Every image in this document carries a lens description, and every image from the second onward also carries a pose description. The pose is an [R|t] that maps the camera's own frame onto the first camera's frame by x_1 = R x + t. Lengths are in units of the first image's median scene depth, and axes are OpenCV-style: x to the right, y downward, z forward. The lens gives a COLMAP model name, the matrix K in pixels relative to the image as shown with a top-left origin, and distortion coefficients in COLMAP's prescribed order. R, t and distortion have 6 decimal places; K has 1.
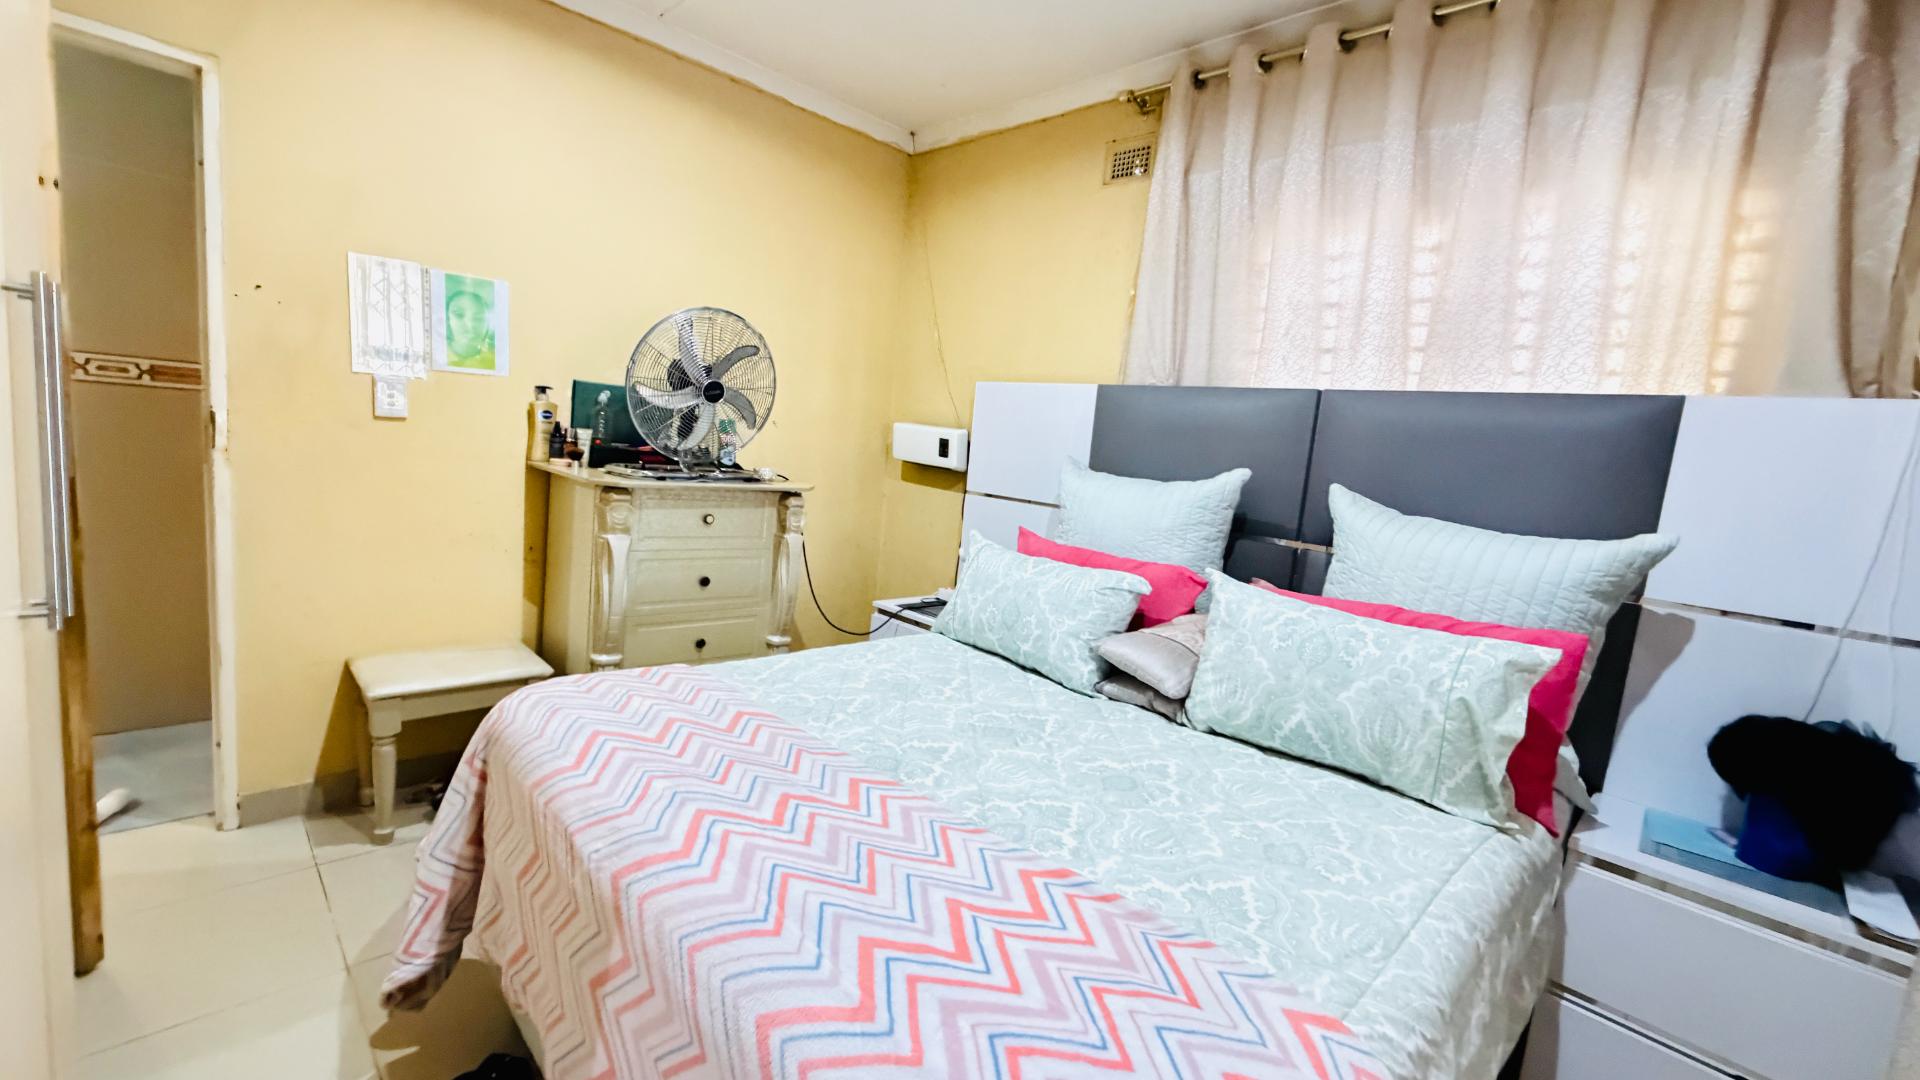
lens RADIAL K [[766.3, 0, 957.8], [0, 766.3, 540.0], [0, 0, 1]] dist [0.000831, -0.000057]
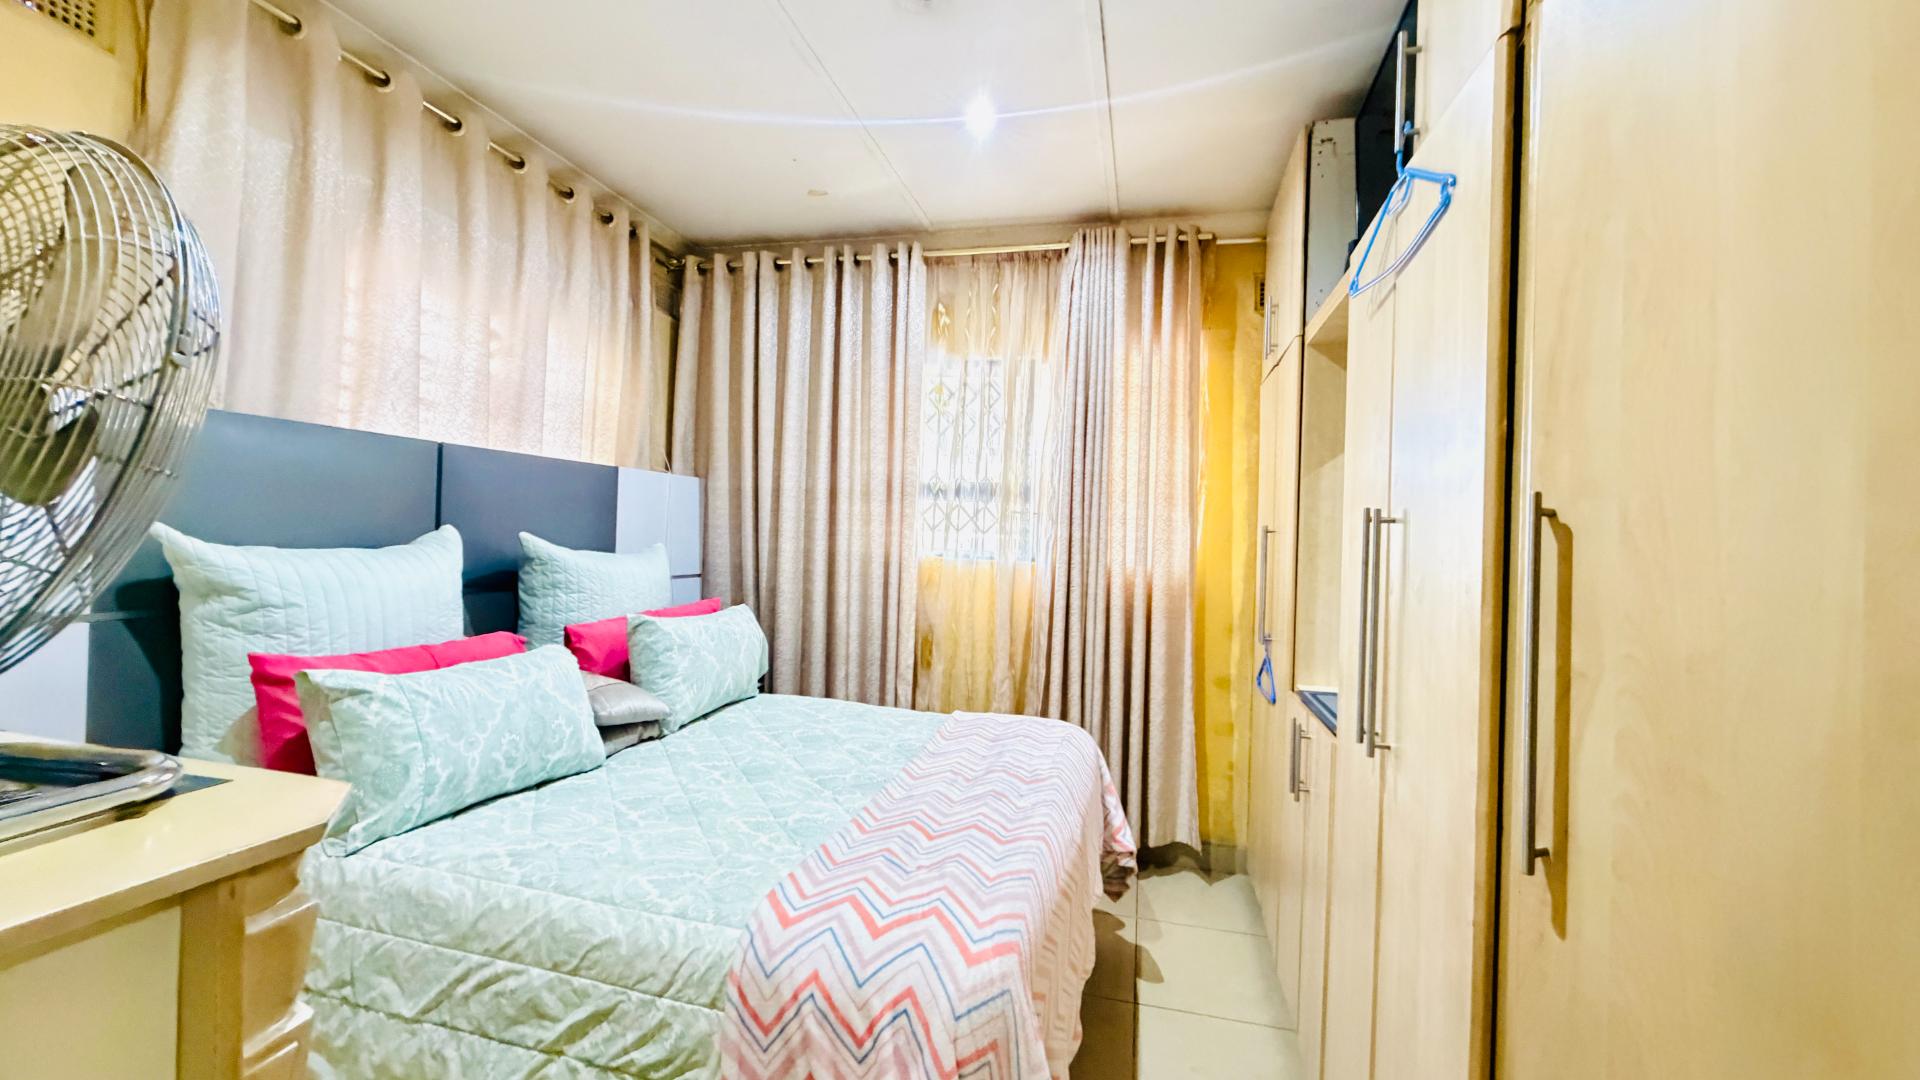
lens RADIAL K [[766.3, 0, 957.8], [0, 766.3, 540.0], [0, 0, 1]] dist [0.000831, -0.000057]
pose [[-0.507608, -0.112511, 0.854210, -0.999554], [0.029992, 0.988529, 0.148026, -0.252584], [-0.861066, 0.100758, -0.498410, 1.181041]]
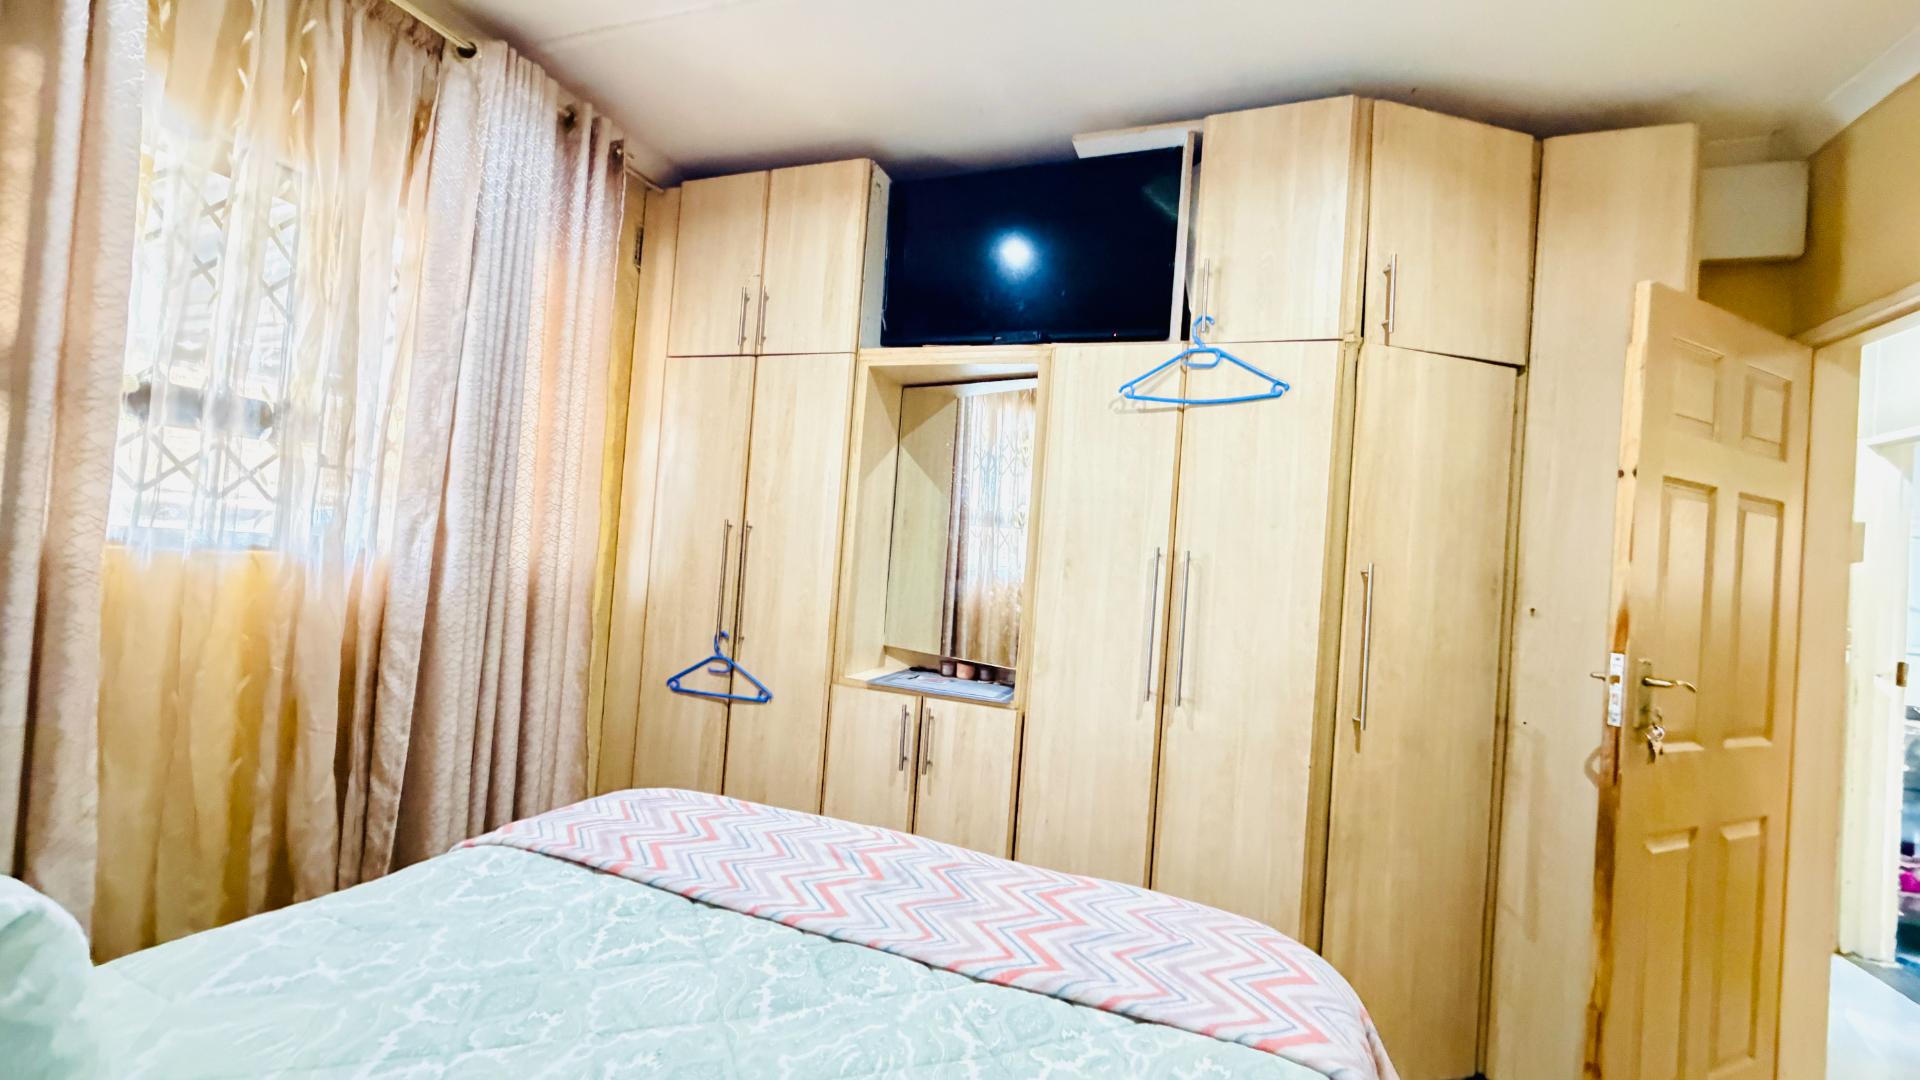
lens RADIAL K [[766.3, 0, 957.8], [0, 766.3, 540.0], [0, 0, 1]] dist [0.000831, -0.000057]
pose [[-0.896375, -0.173199, -0.408061, 0.159117], [-0.213969, 0.975229, 0.056090, -0.173953], [0.388238, 0.137591, -0.911230, 1.383556]]
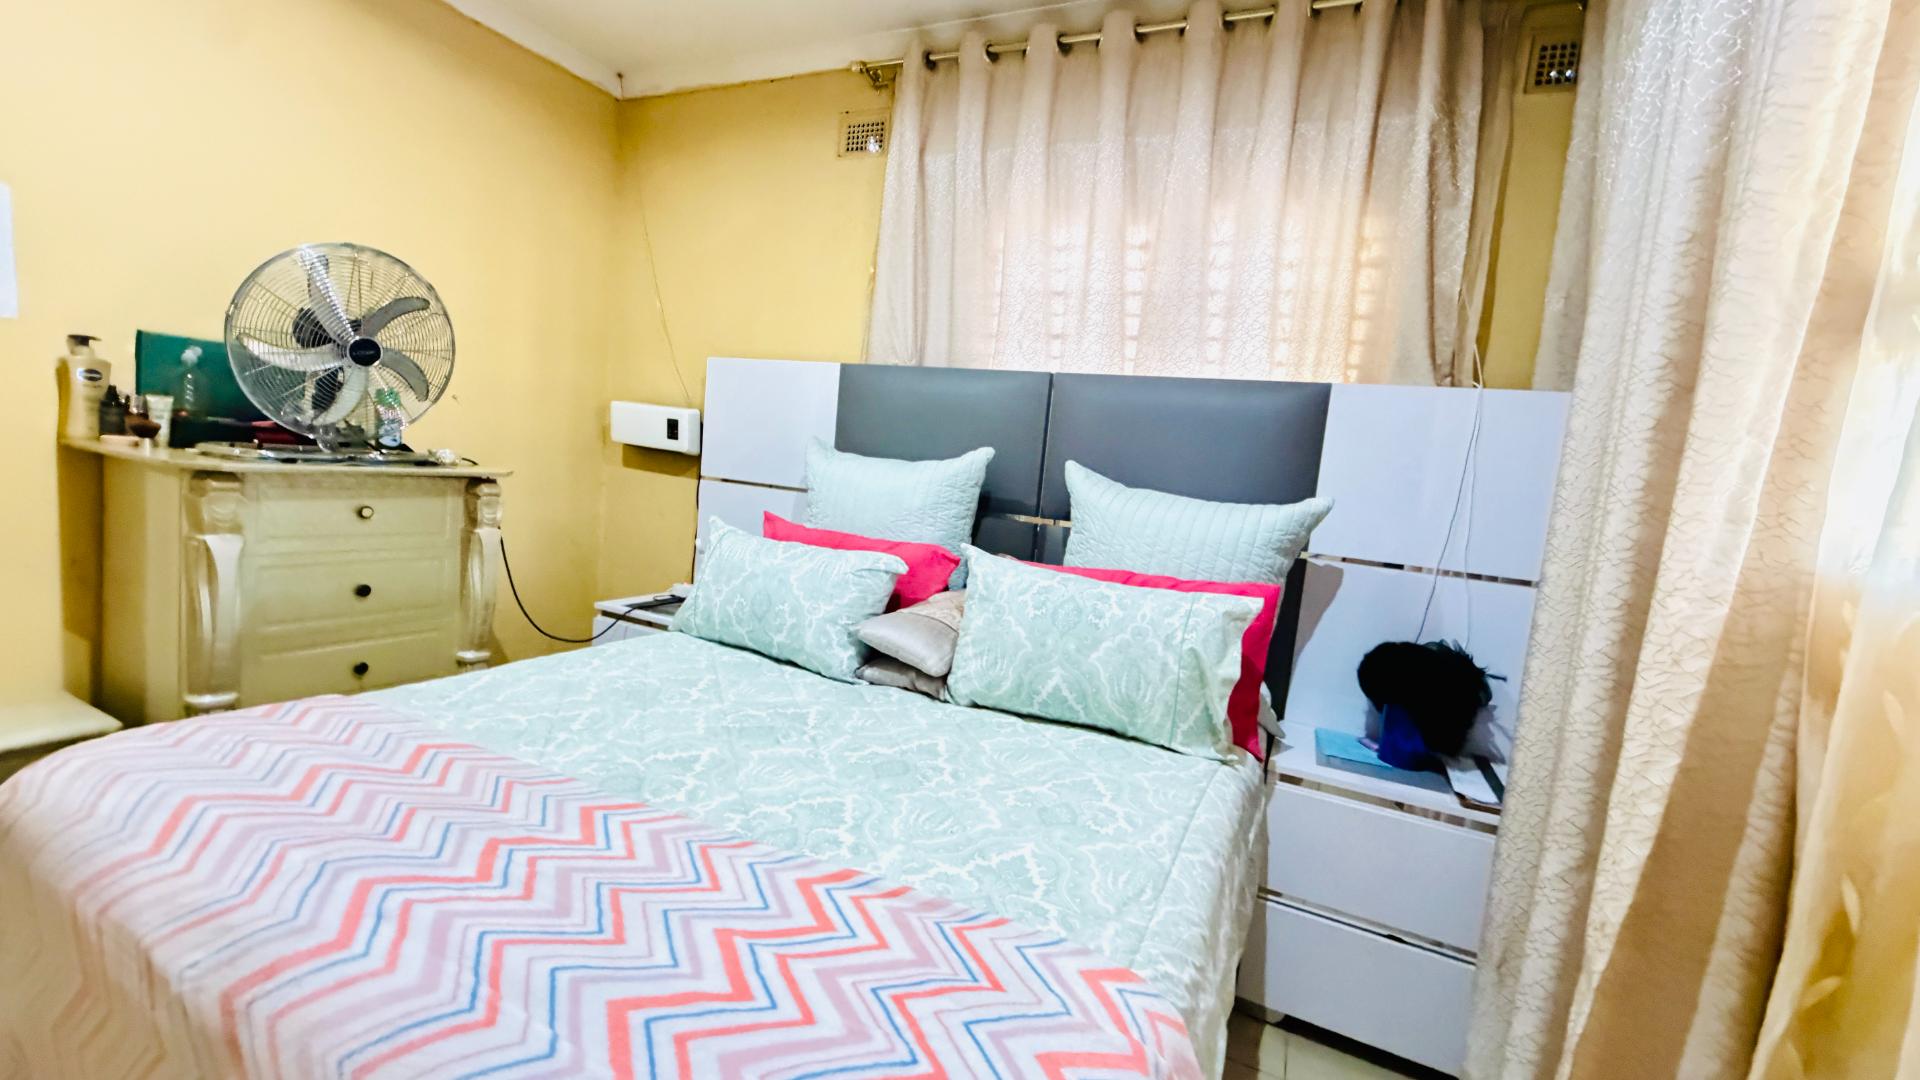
lens RADIAL K [[766.3, 0, 957.8], [0, 766.3, 540.0], [0, 0, 1]] dist [0.000831, -0.000057]
pose [[0.942100, -0.039830, 0.332960, -0.014737], [0.036341, 0.999200, 0.016701, 0.015522], [-0.333358, -0.003634, 0.942793, 0.057058]]
